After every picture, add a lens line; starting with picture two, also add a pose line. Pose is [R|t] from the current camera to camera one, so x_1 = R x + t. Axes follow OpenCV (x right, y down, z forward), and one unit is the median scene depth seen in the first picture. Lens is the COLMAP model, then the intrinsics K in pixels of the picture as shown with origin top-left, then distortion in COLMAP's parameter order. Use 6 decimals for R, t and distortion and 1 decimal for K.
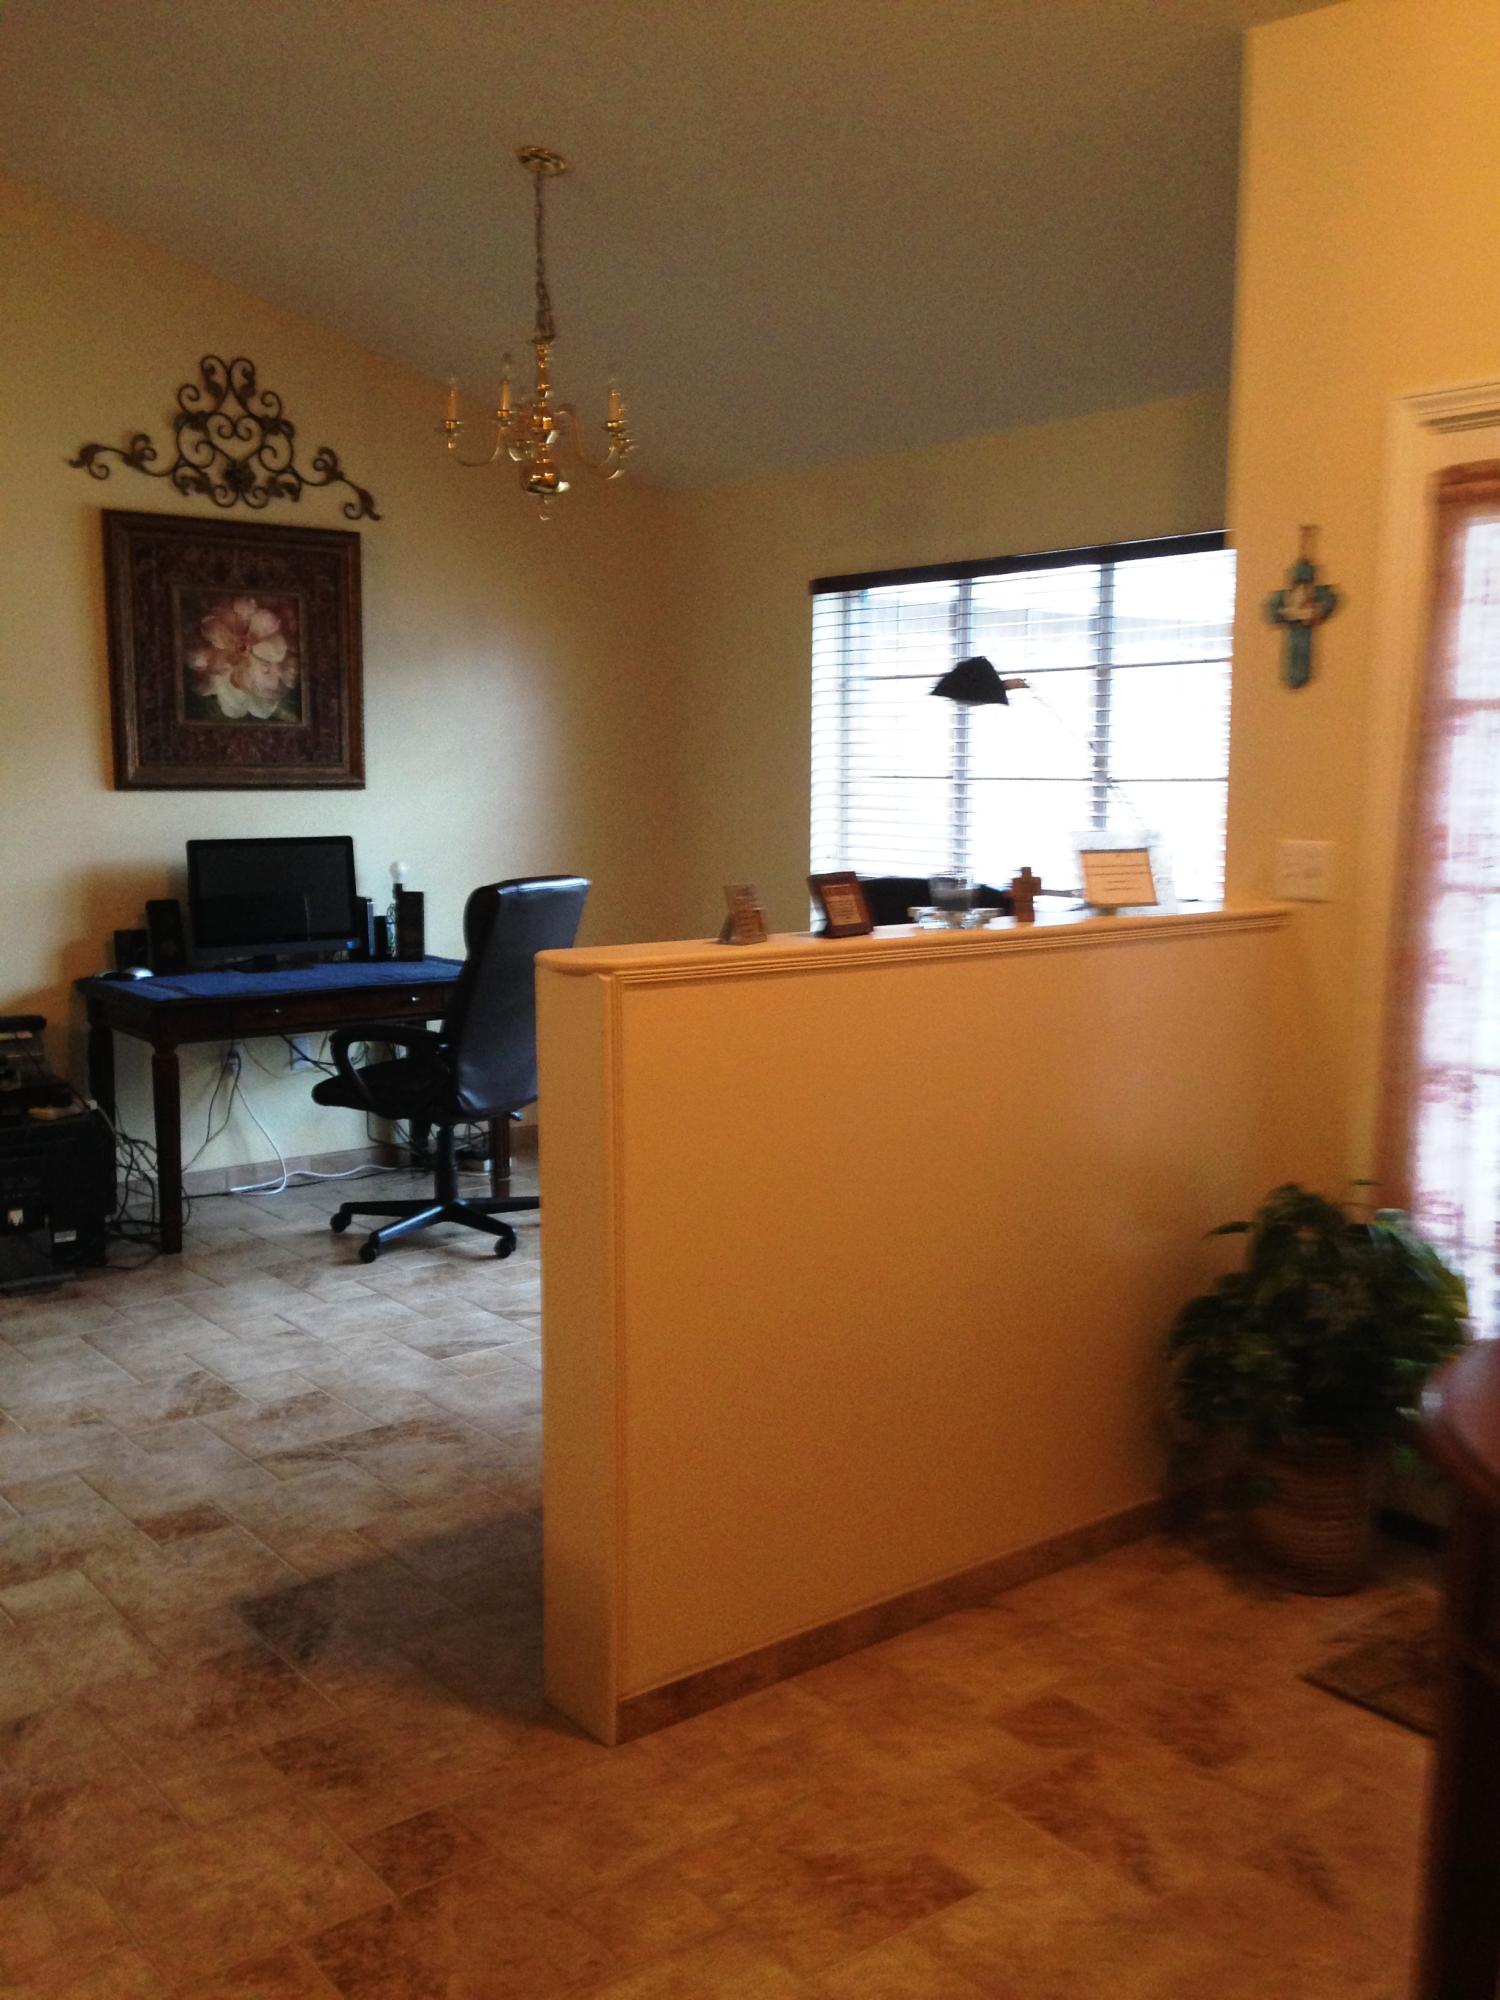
lens RADIAL K [[1860.9, 0, 744.1], [0, 1860.9, 998.5], [0, 0, 1]] dist [0.031085, 0.000000]
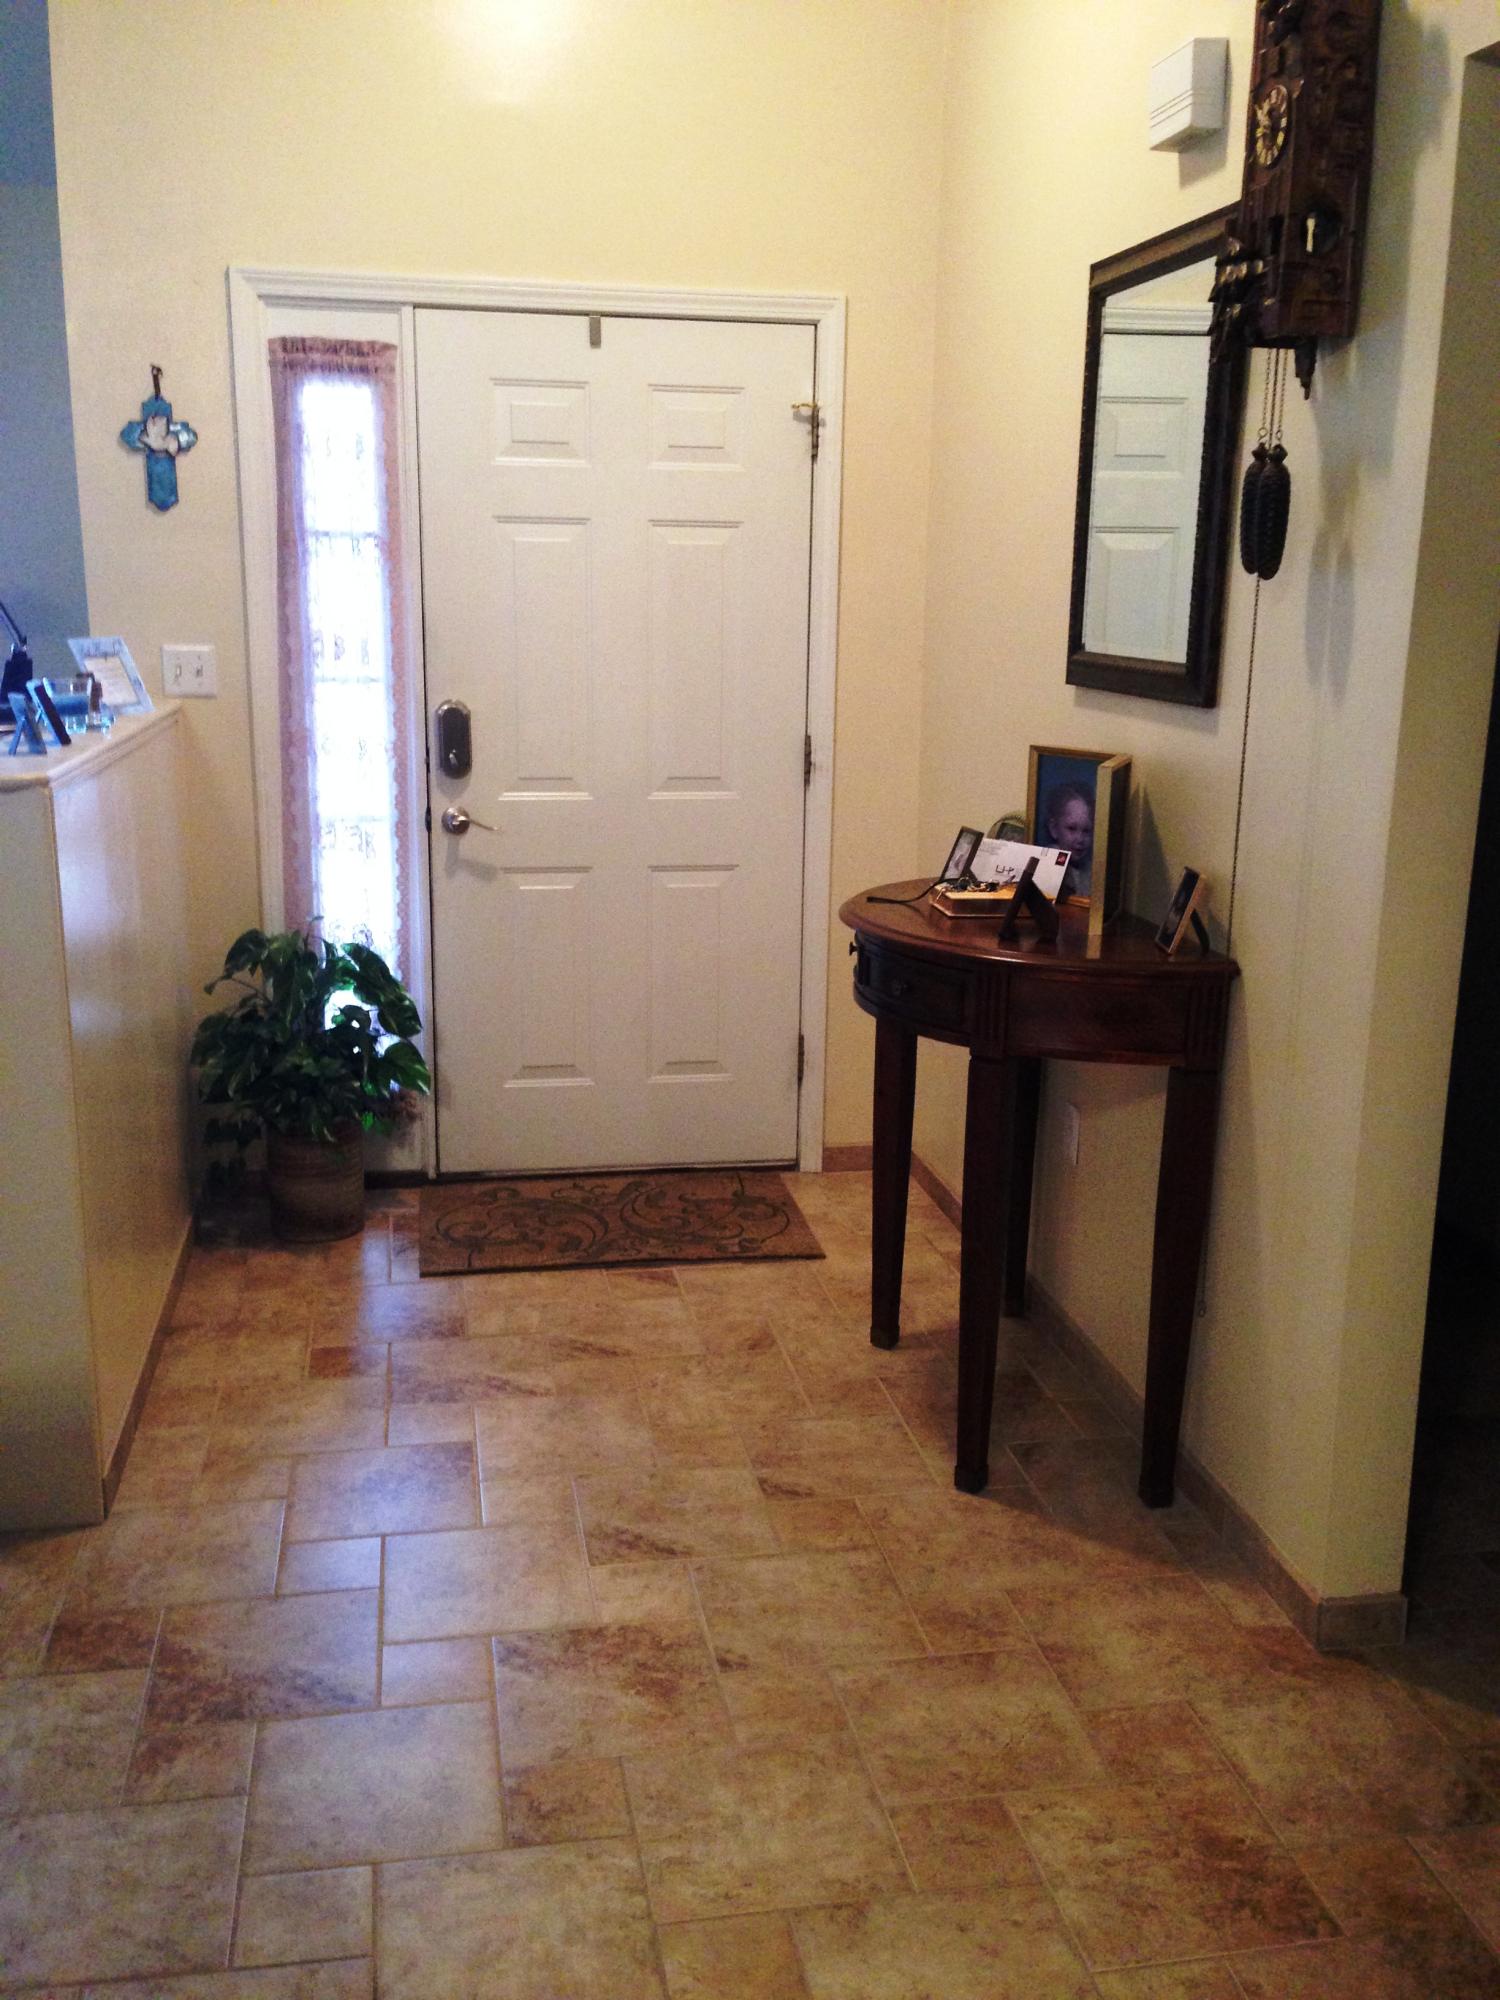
lens RADIAL K [[1860.9, 0, 745.1], [0, 1860.9, 1007.3], [0, 0, 1]] dist [0.031085, 0.000000]
pose [[0.454845, -0.189437, 0.870190, -0.748843], [0.104321, 0.981721, 0.159189, -0.013813], [-0.884440, 0.018373, 0.466293, 0.179959]]
